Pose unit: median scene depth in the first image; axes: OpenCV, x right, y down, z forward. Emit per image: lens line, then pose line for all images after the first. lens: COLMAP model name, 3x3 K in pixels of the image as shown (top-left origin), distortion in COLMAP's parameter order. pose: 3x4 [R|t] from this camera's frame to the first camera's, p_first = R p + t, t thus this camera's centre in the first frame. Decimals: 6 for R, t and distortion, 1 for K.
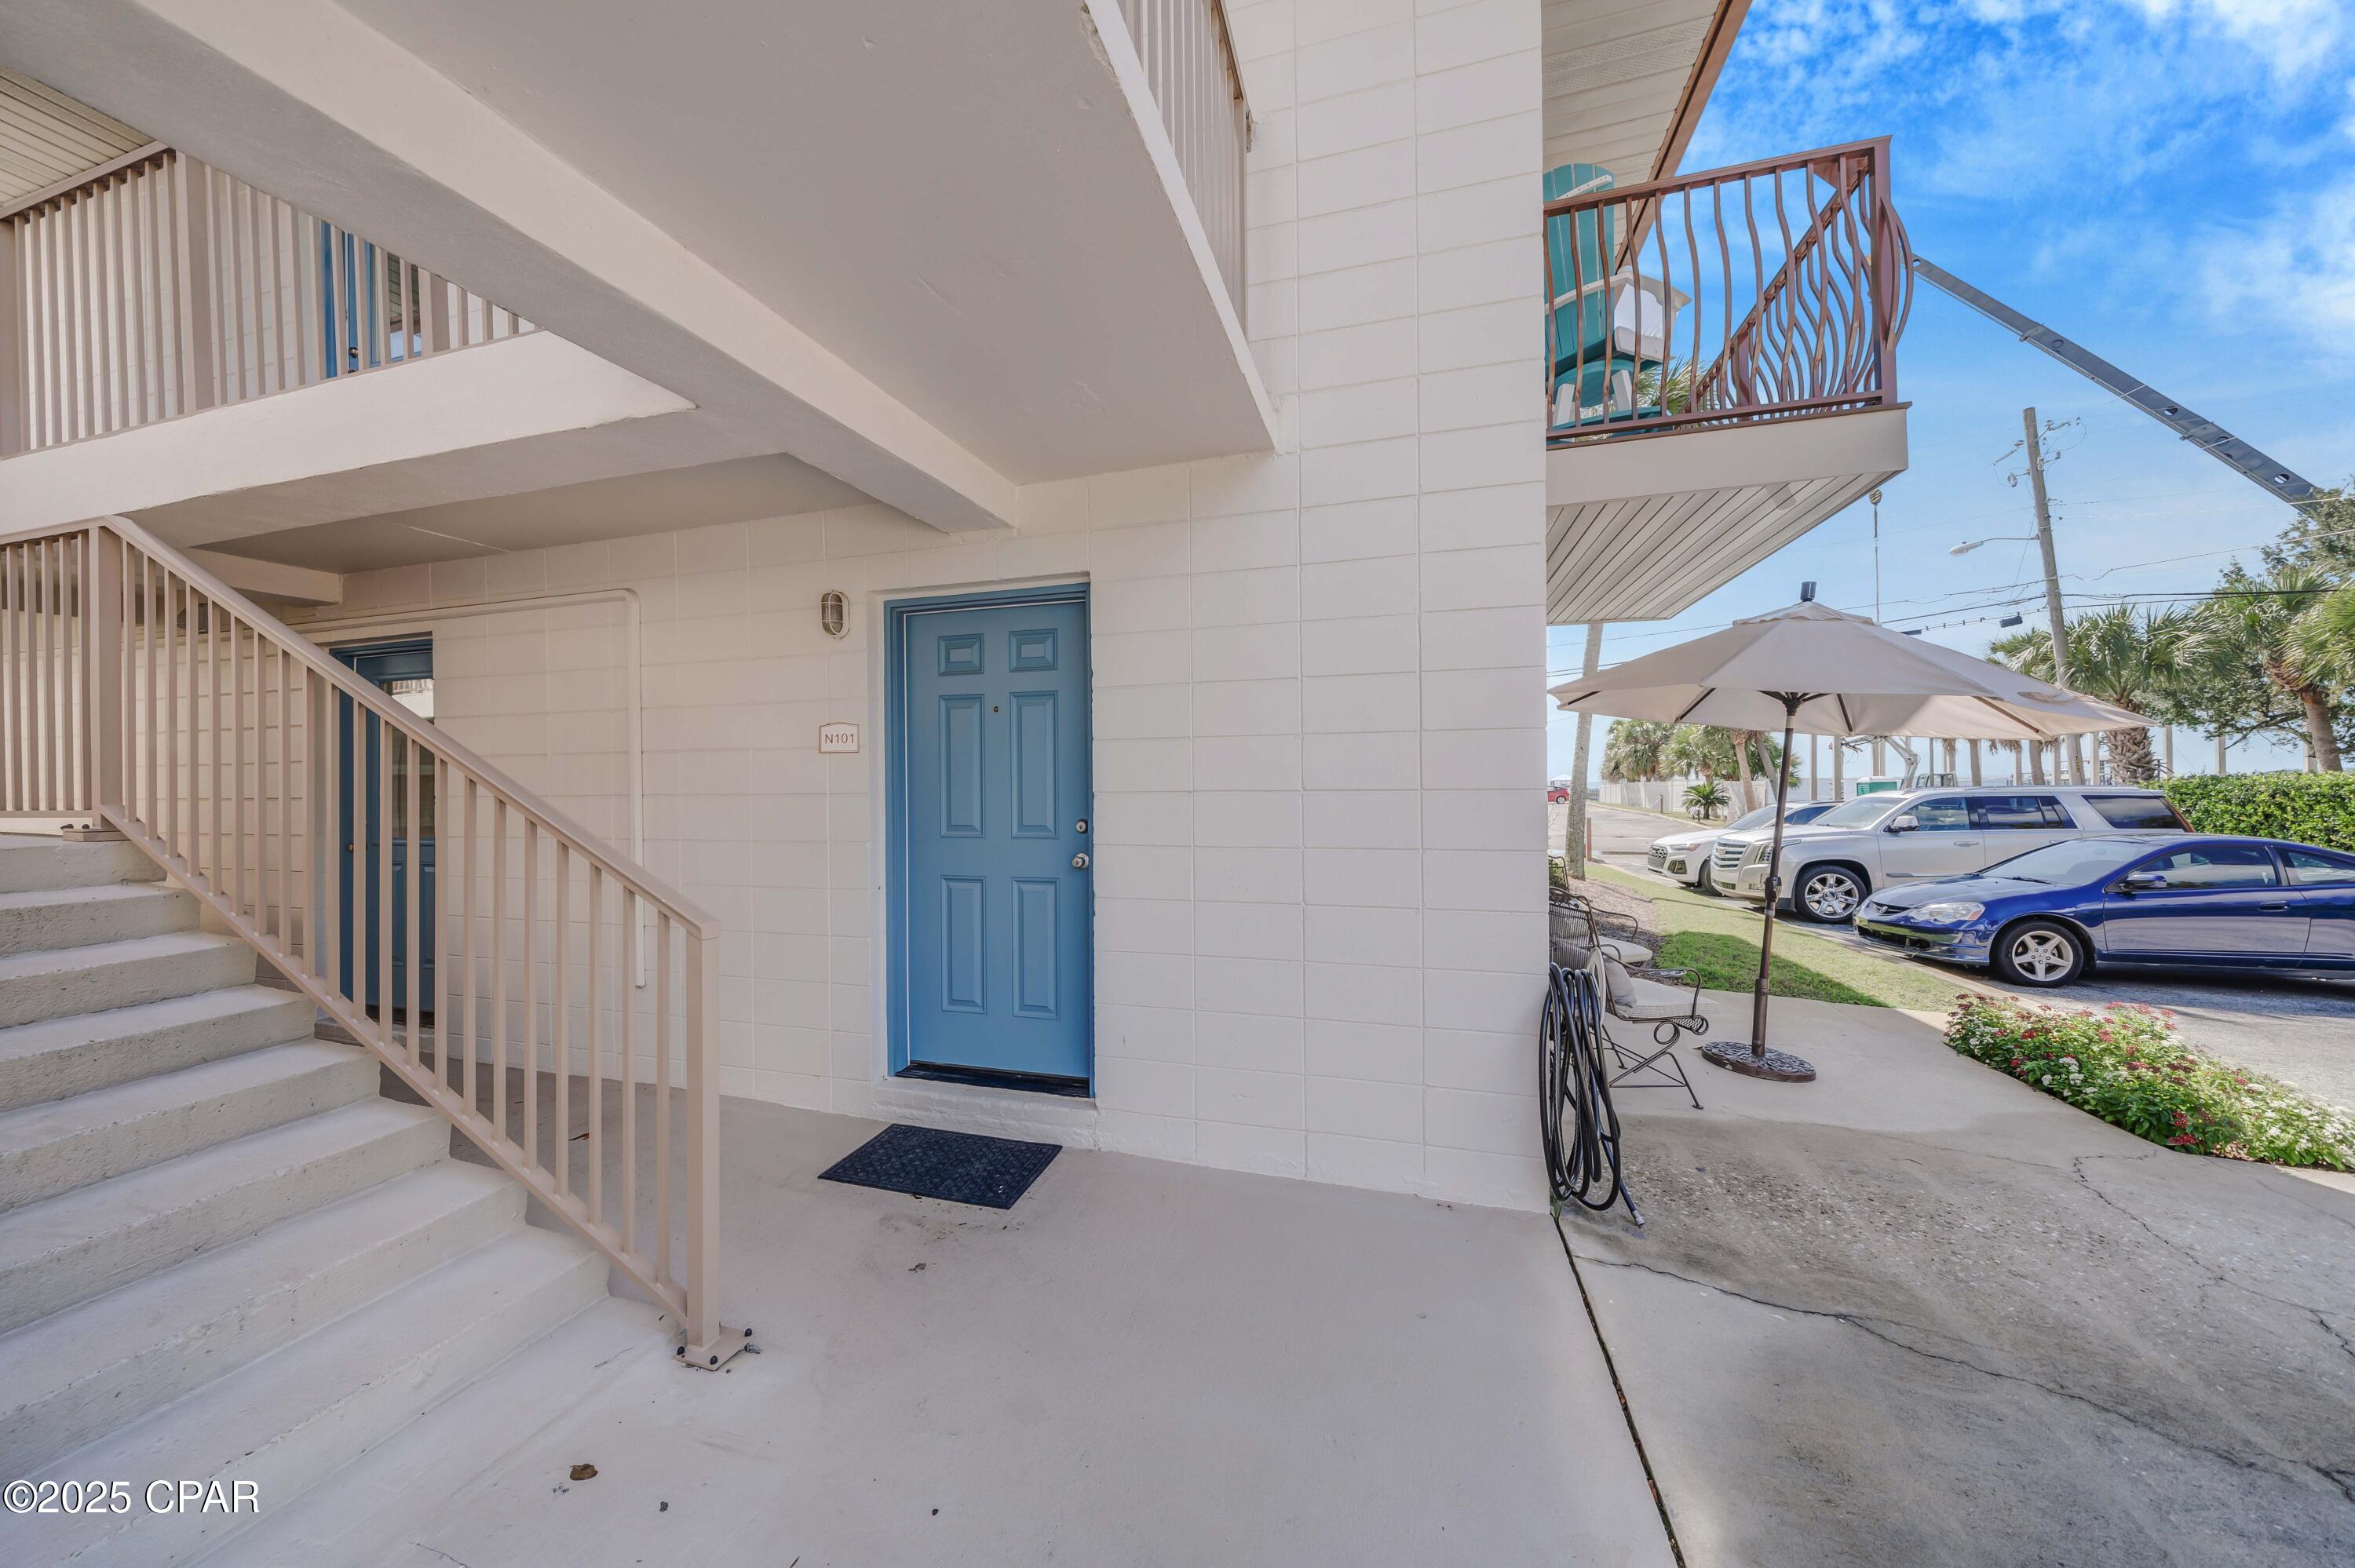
lens RADIAL K [[795.5, 0, 1177.5], [0, 795.5, 784.0], [0, 0, 1]] dist [-0.002361, -0.000042]
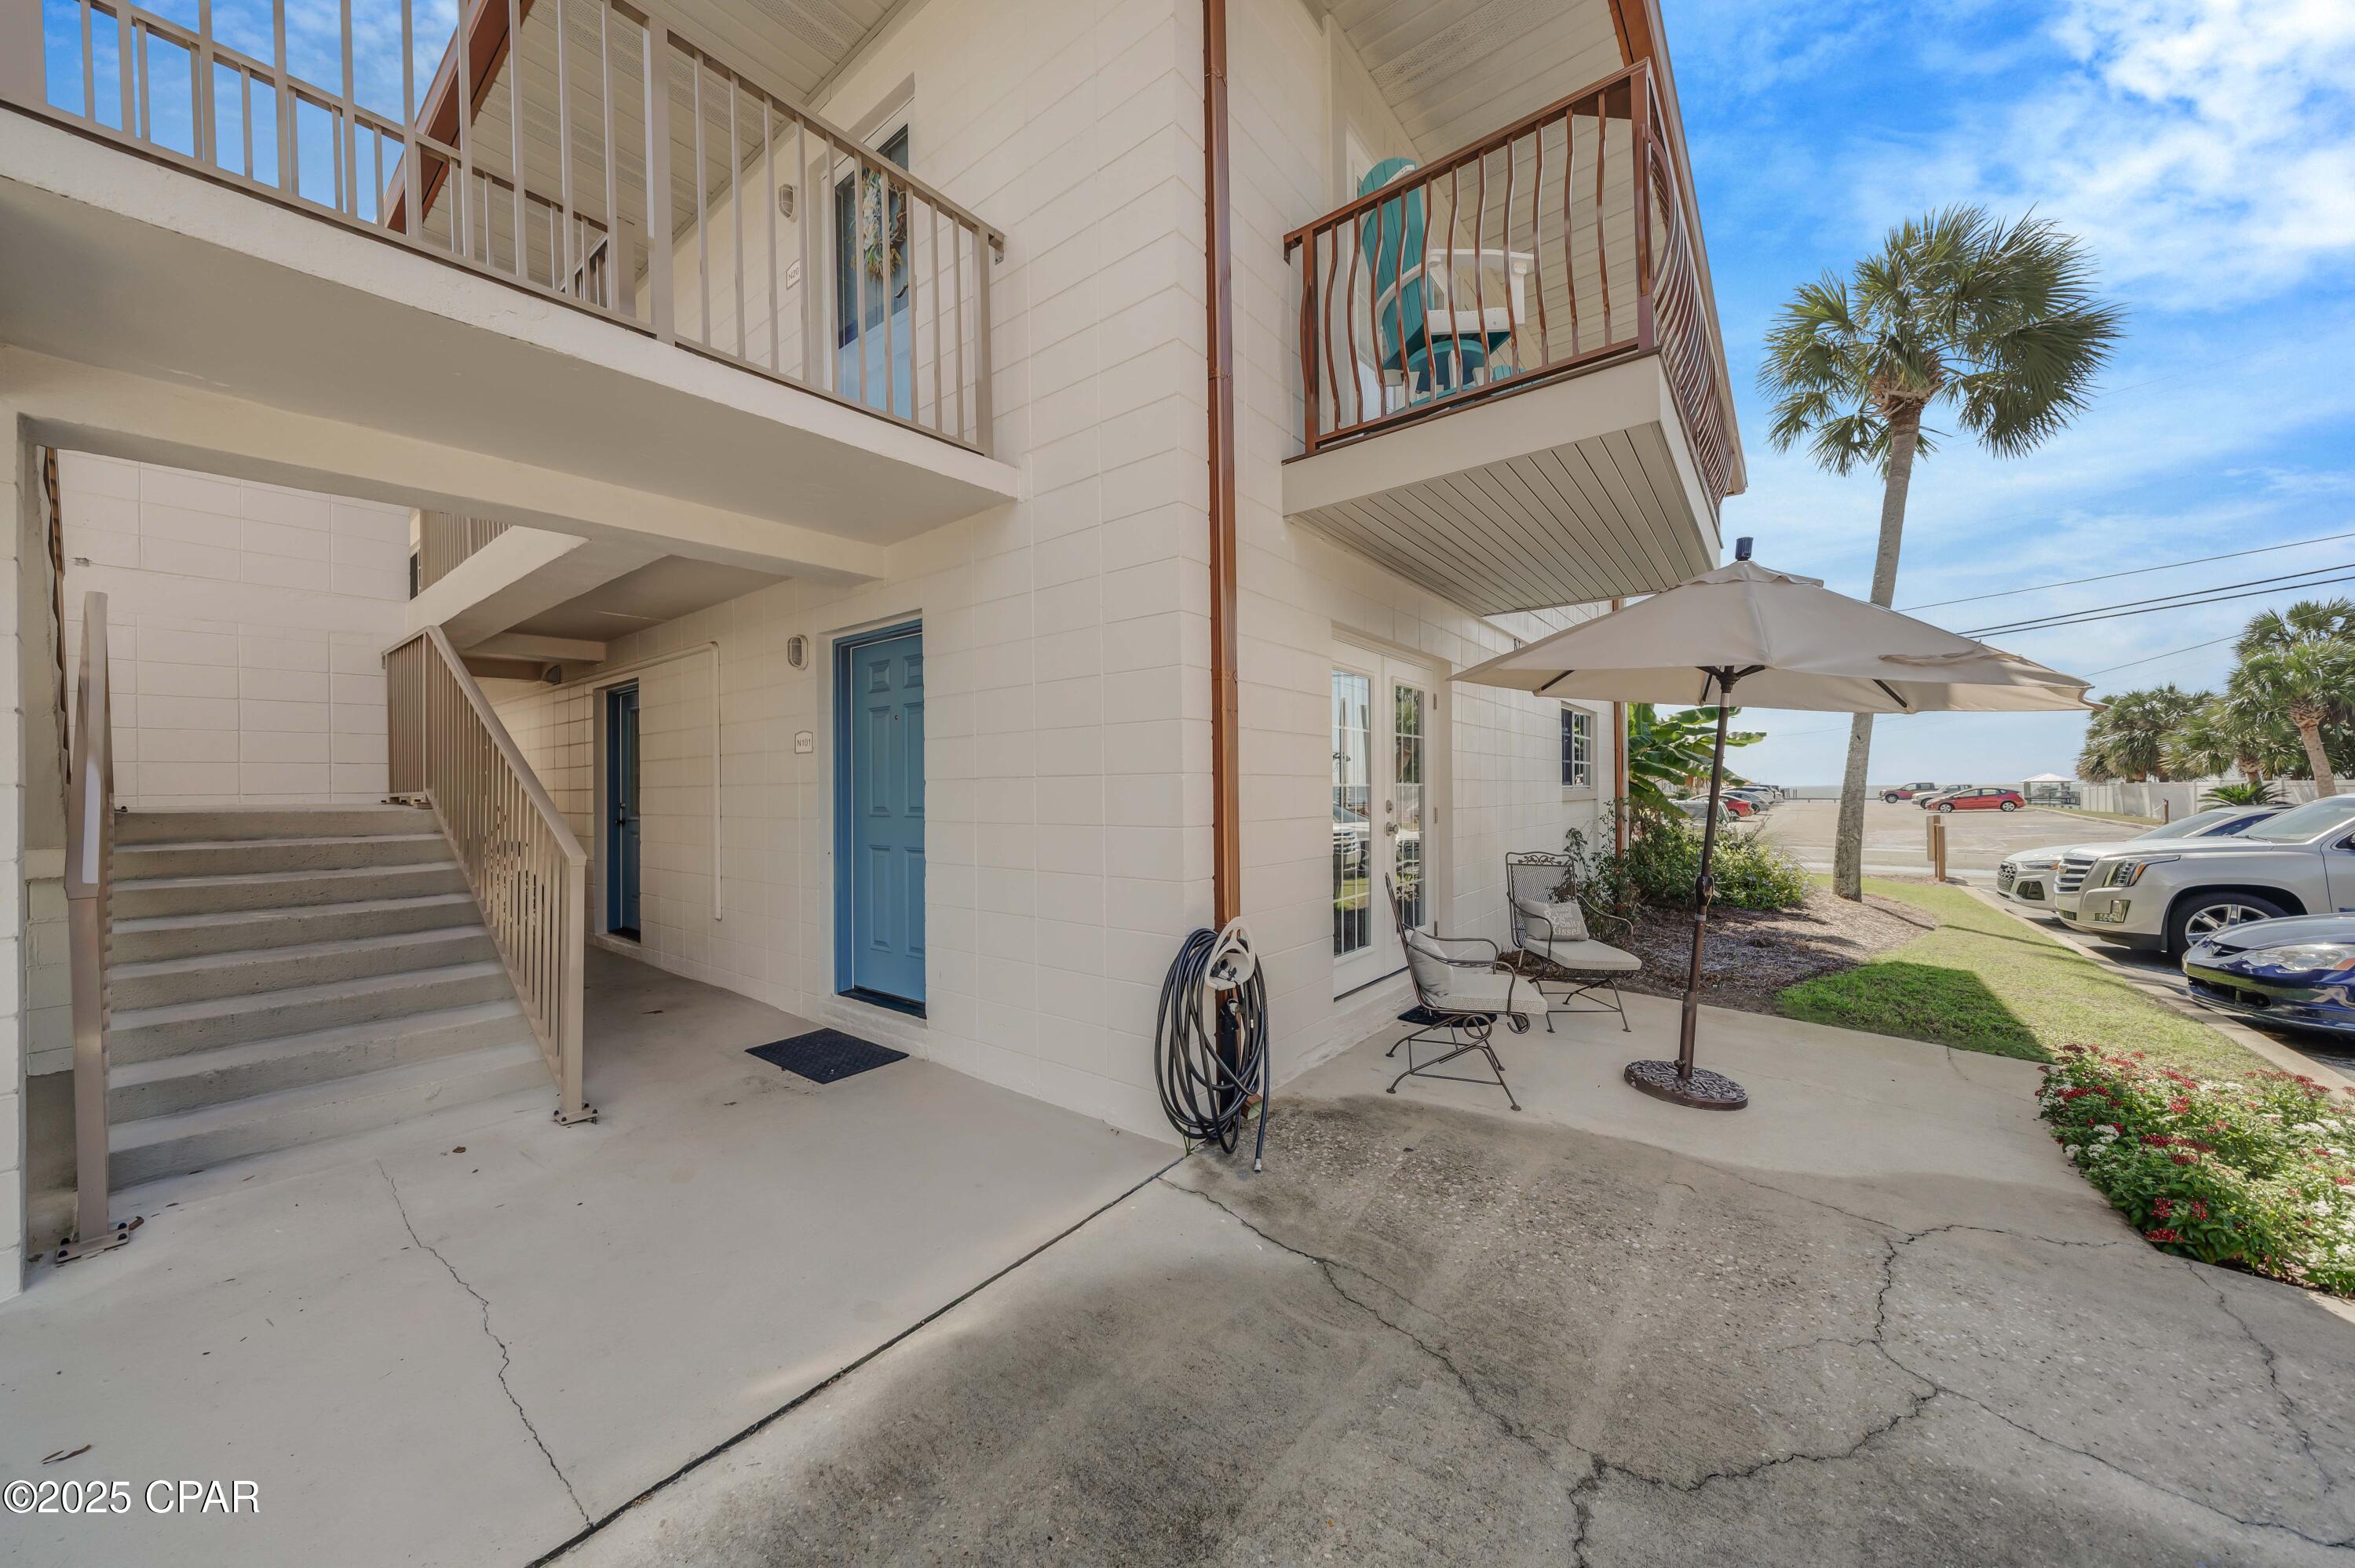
lens RADIAL K [[801.9, 0, 1177.5], [0, 801.9, 784.0], [0, 0, 1]] dist [-0.001506, -0.000021]
pose [[0.932233, -0.003157, -0.361846, 0.665817], [0.001719, 0.999989, -0.004294, 0.020614], [0.361856, 0.003381, 0.932228, -0.051724]]
